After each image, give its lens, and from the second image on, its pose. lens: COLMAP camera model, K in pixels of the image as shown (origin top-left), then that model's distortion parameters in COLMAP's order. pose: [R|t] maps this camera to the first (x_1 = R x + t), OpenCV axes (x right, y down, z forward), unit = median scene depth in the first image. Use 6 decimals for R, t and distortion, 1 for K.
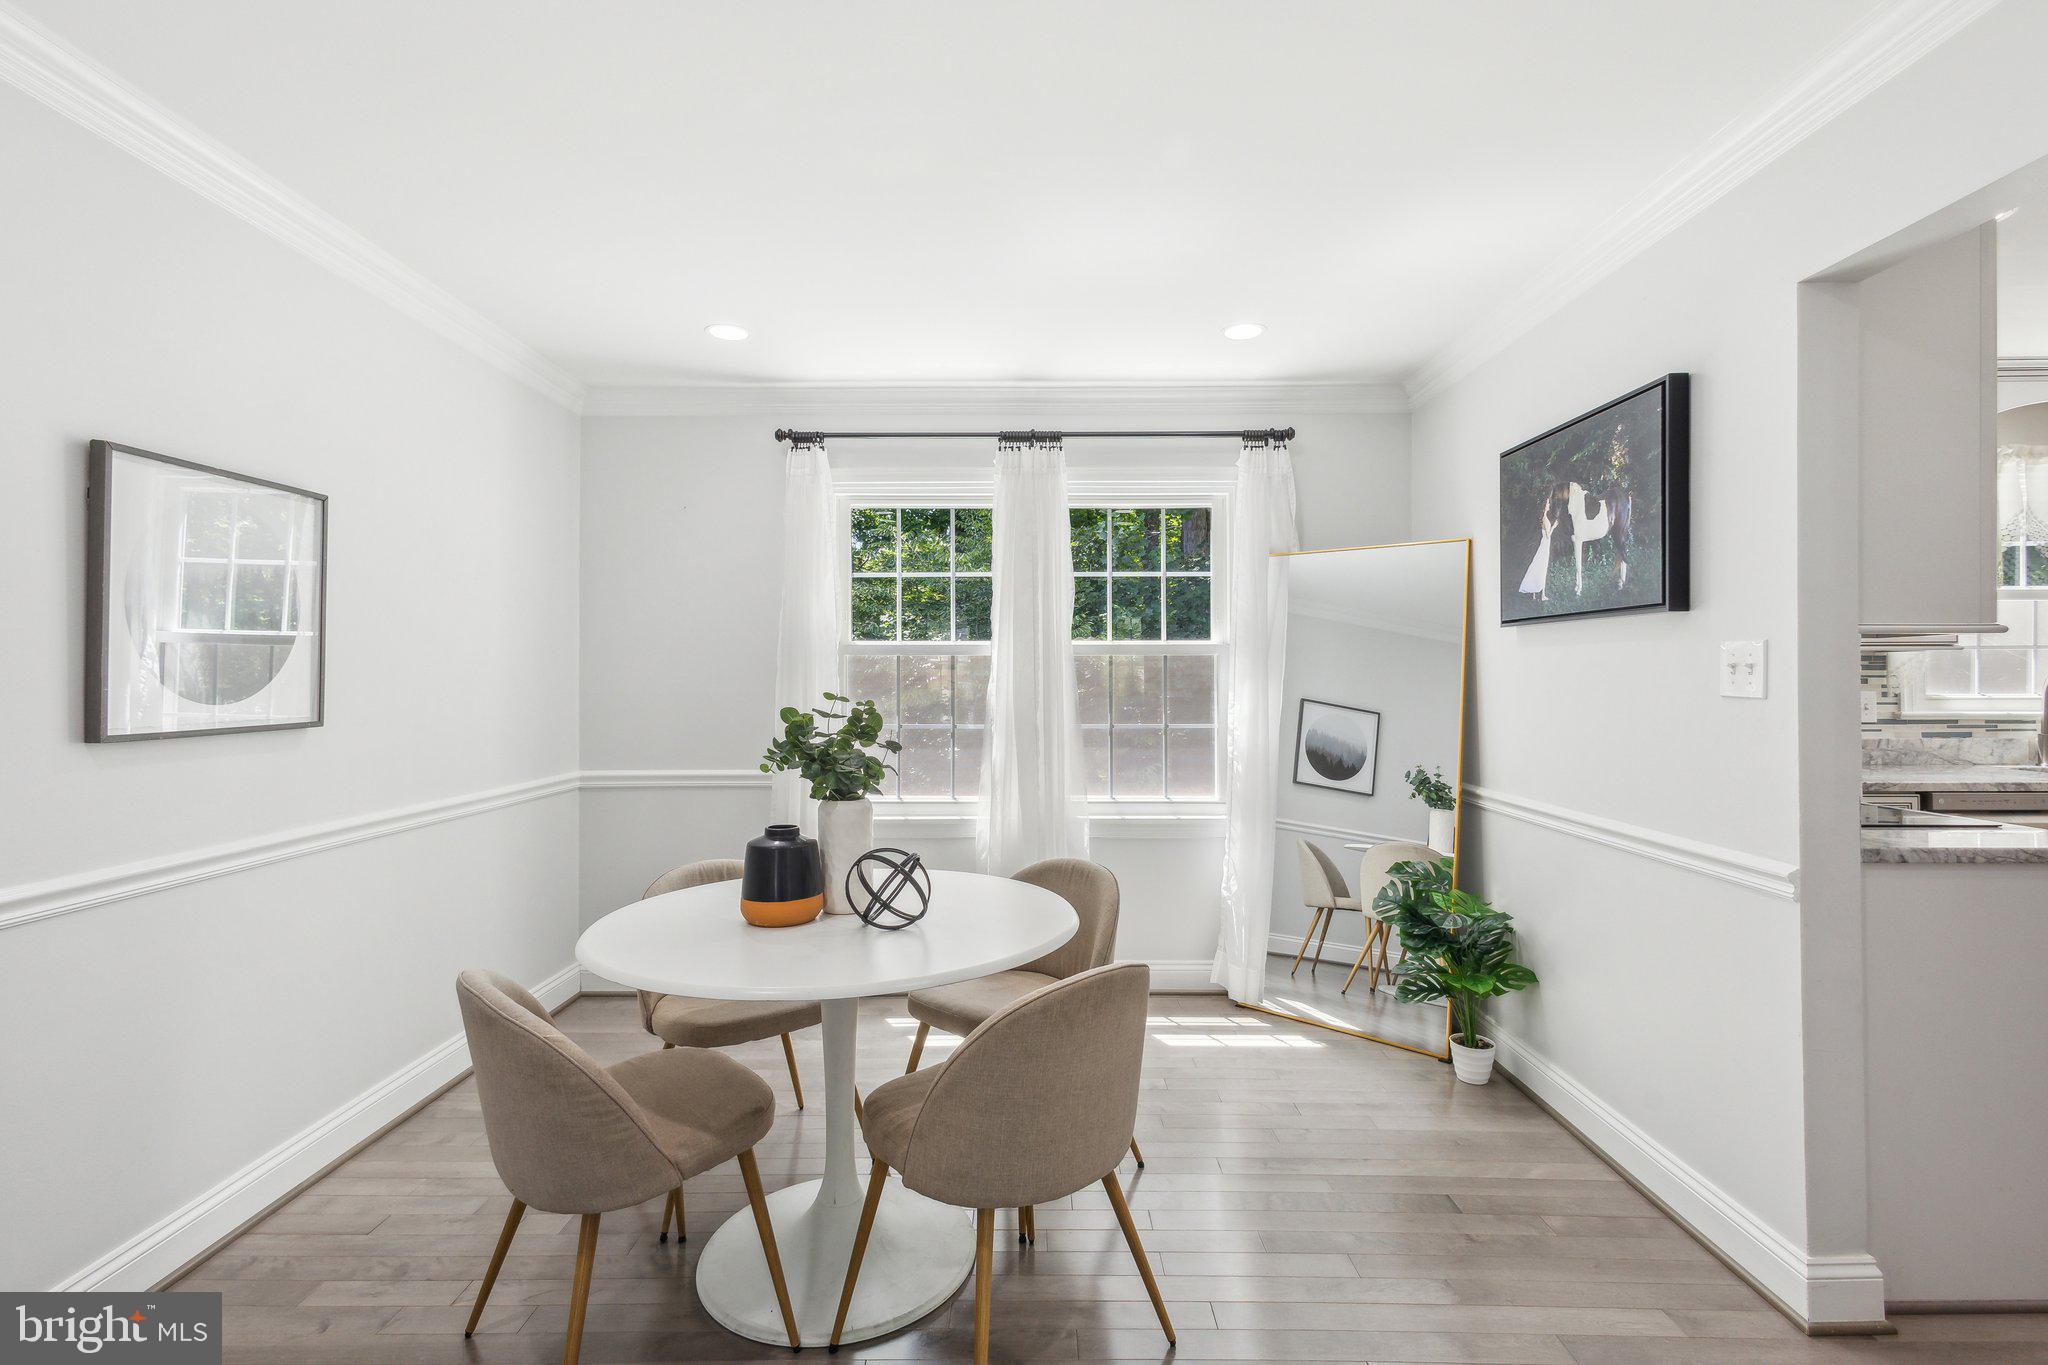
lens RADIAL K [[950.1, 0, 1032.3], [0, 950.1, 667.7], [0, 0, 1]] dist [0.015360, -0.004006]
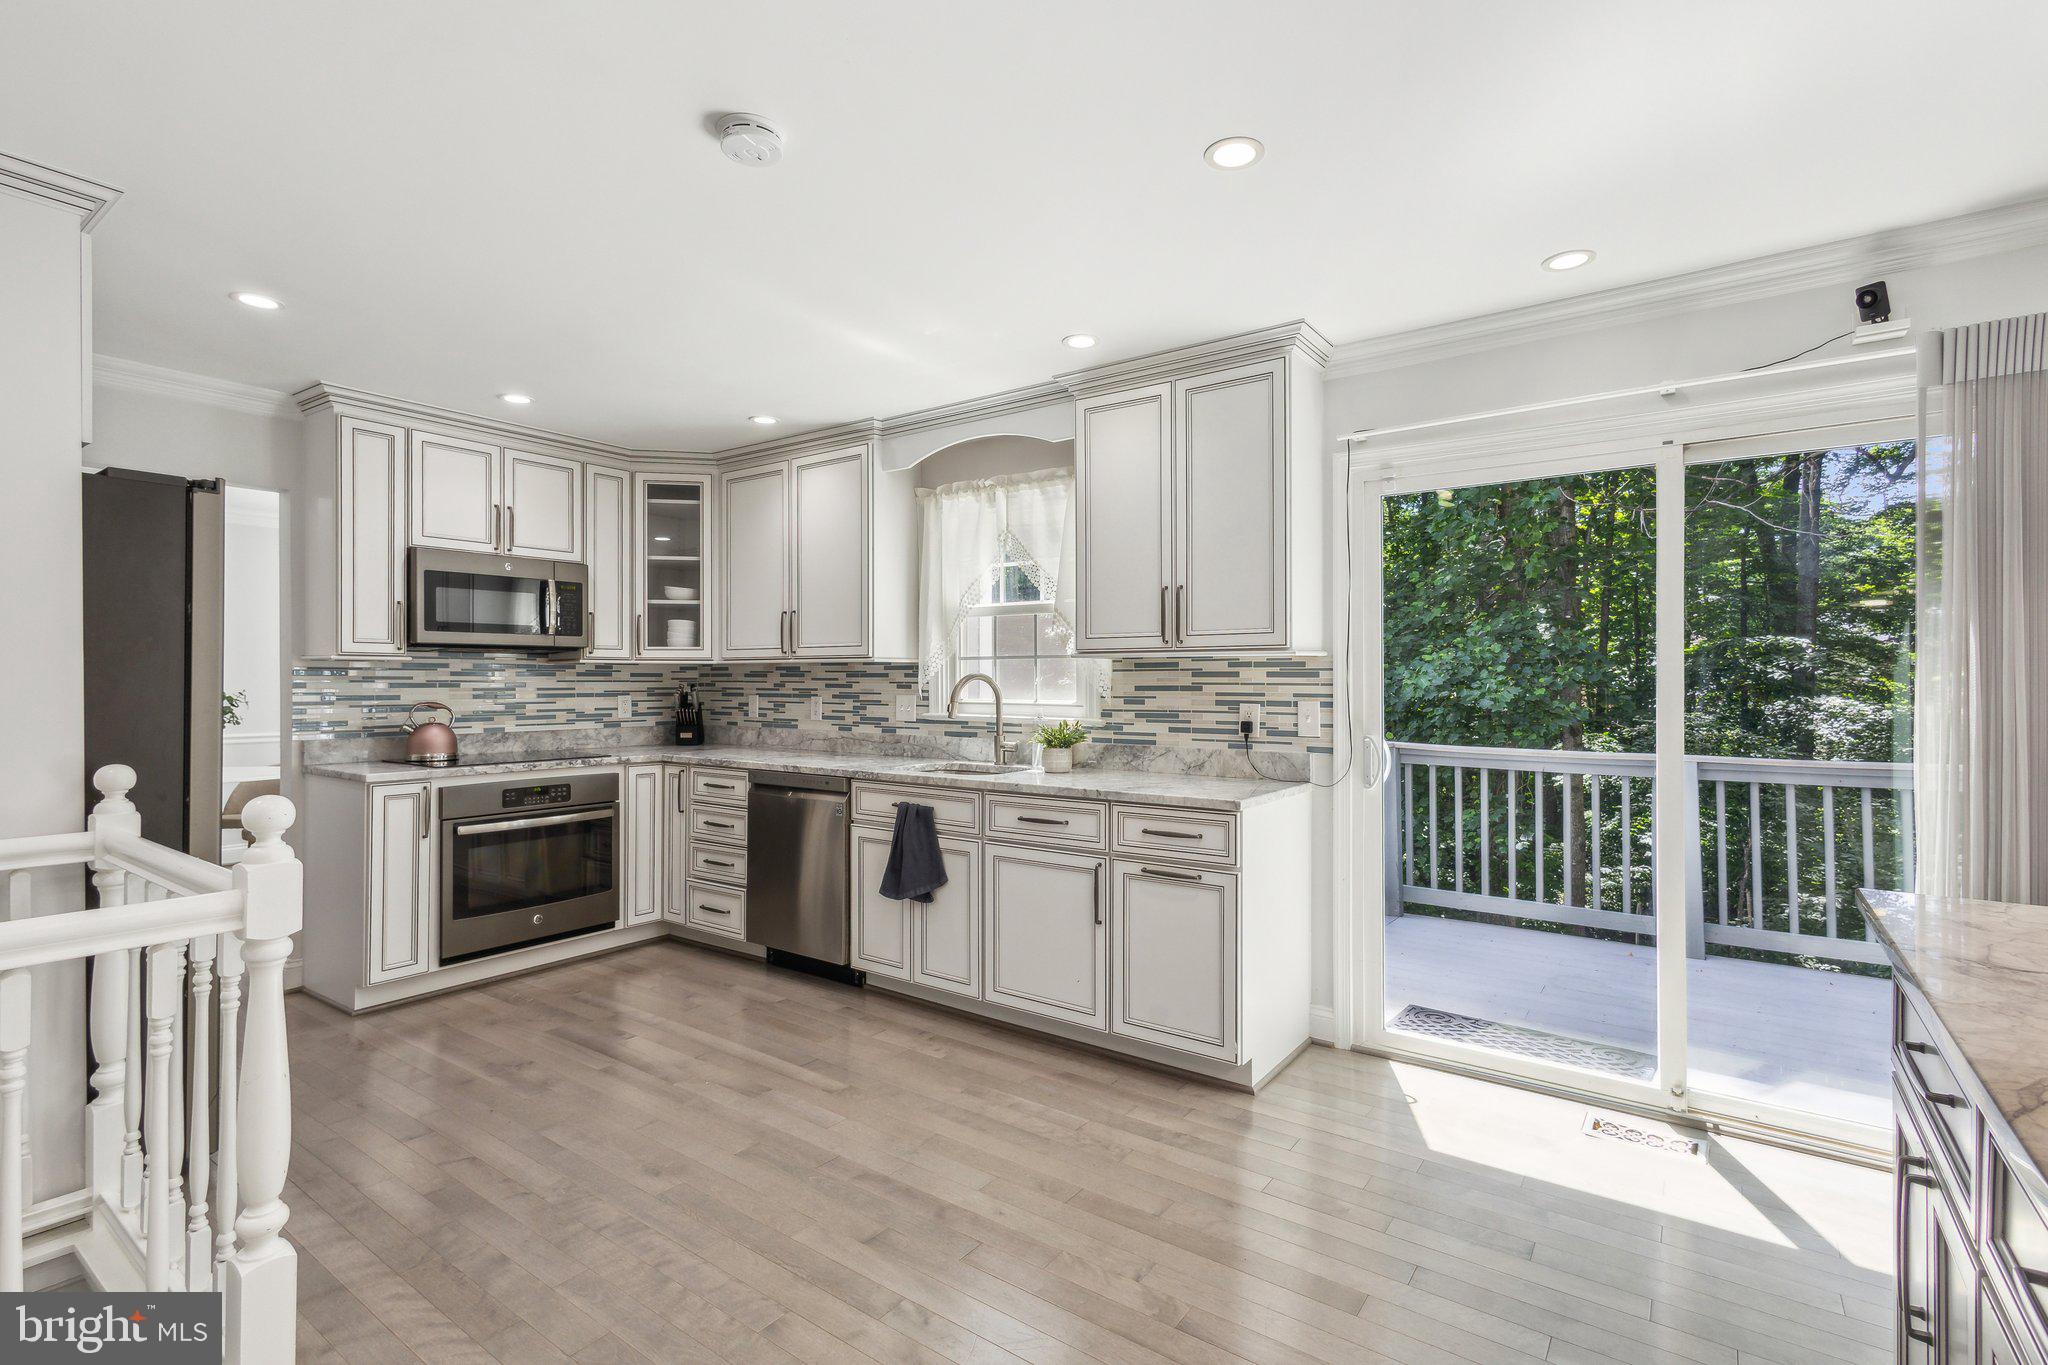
lens RADIAL K [[950.1, 0, 1021.2], [0, 950.1, 681.3], [0, 0, 1]] dist [0.015360, -0.004006]
pose [[0.815371, 0.005117, -0.578917, 1.710268], [0.000241, 0.999958, 0.009177, -0.003929], [0.578939, -0.007622, 0.815335, 0.117132]]
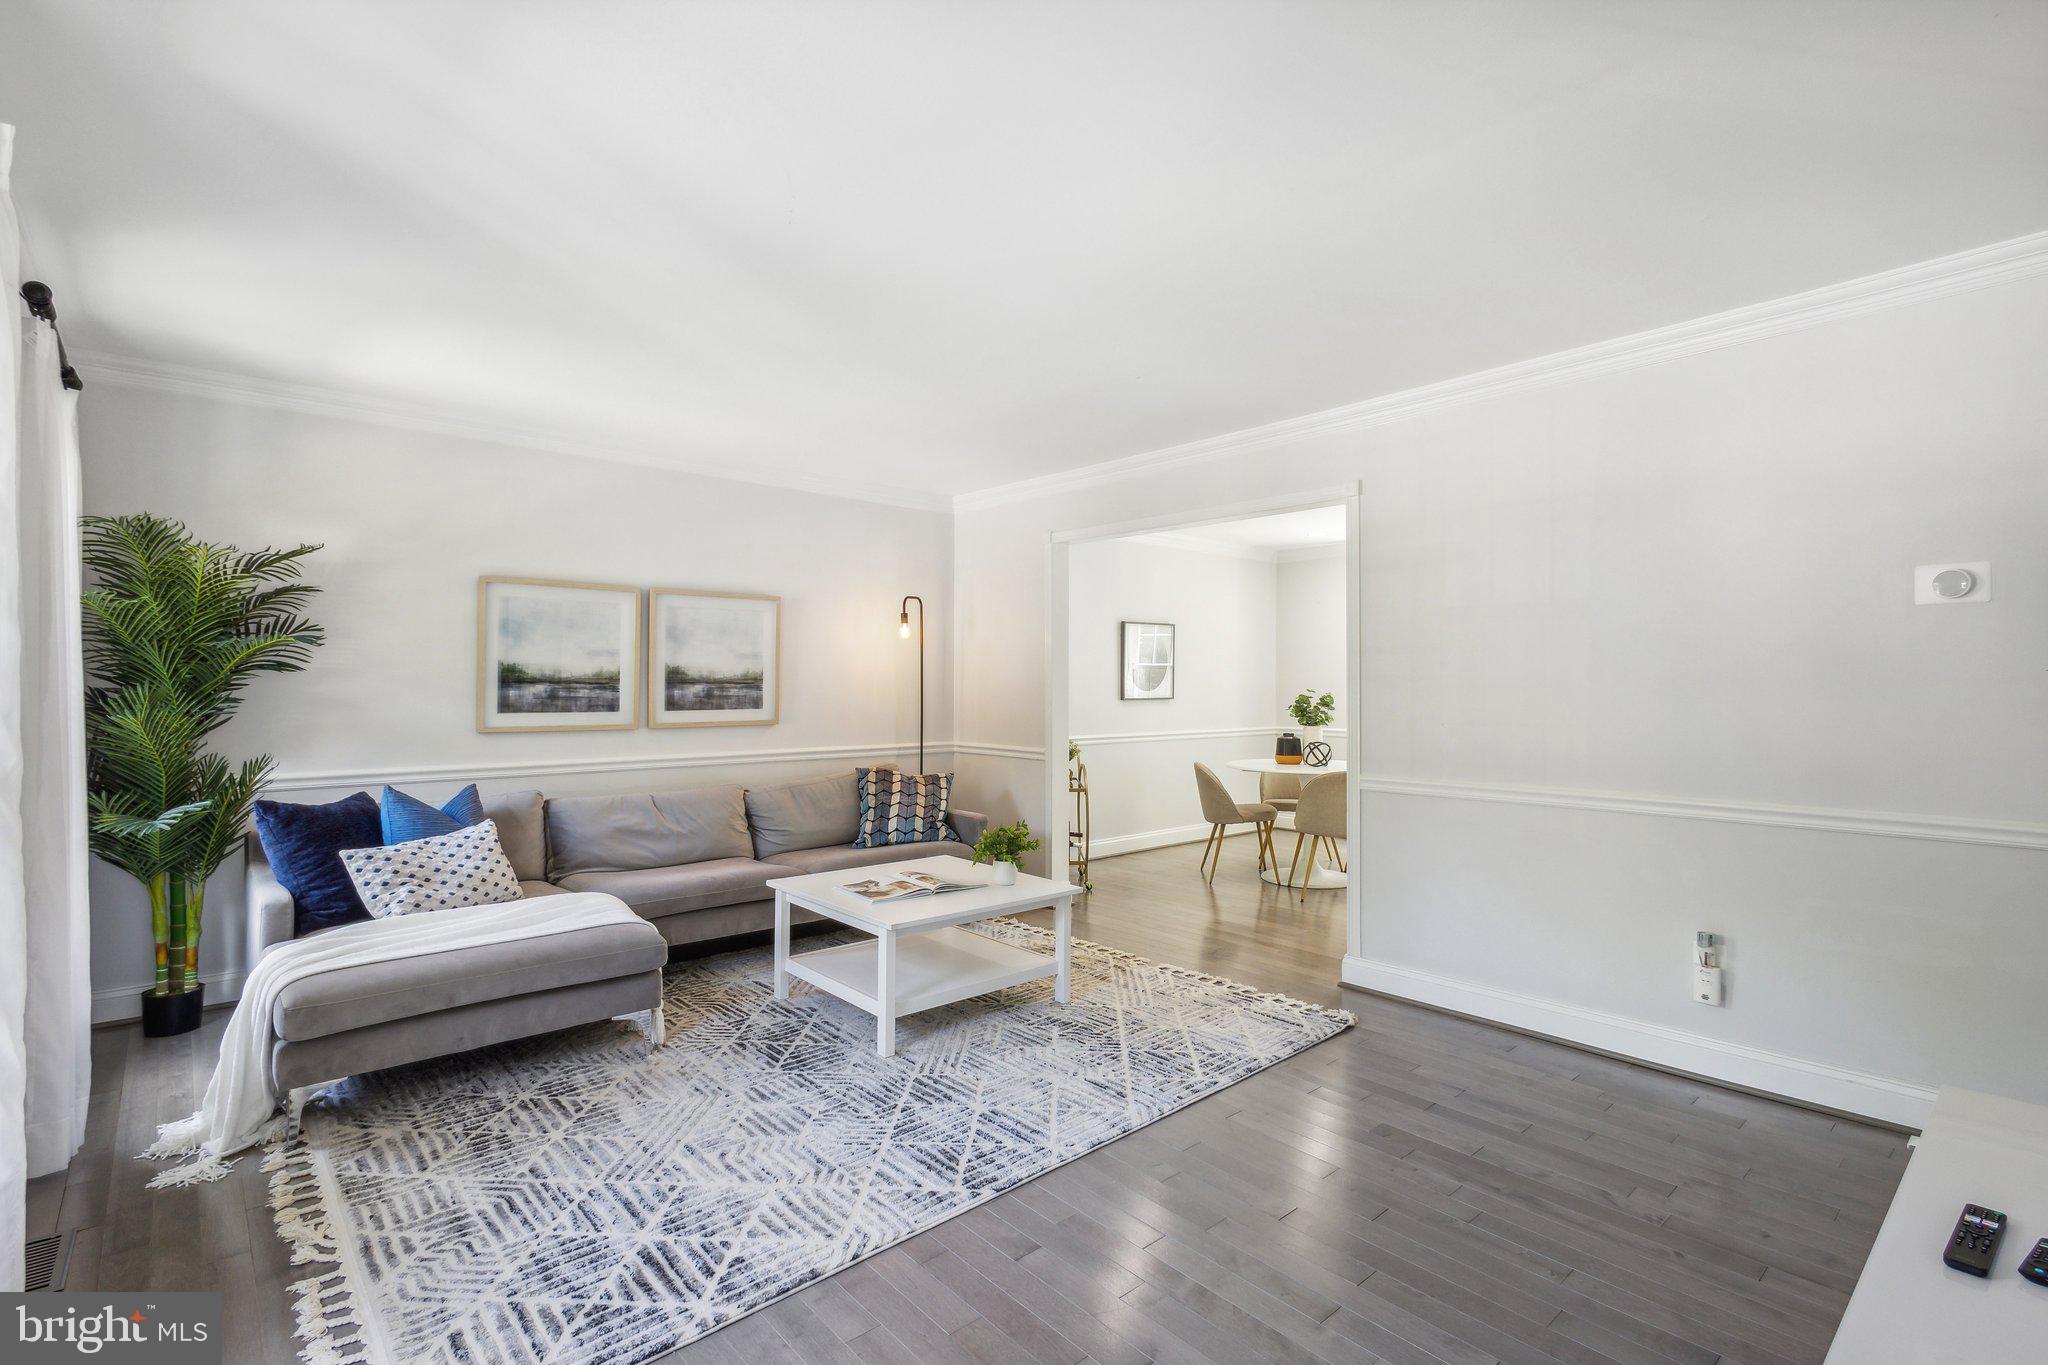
lens RADIAL K [[950.1, 0, 1032.1], [0, 950.1, 681.6], [0, 0, 1]] dist [0.015360, -0.004006]
pose [[0.666972, 0.001744, -0.745081, 0.786518], [0.001912, 0.999990, 0.004052, -0.004818], [0.745080, -0.004127, 0.666962, -0.881621]]
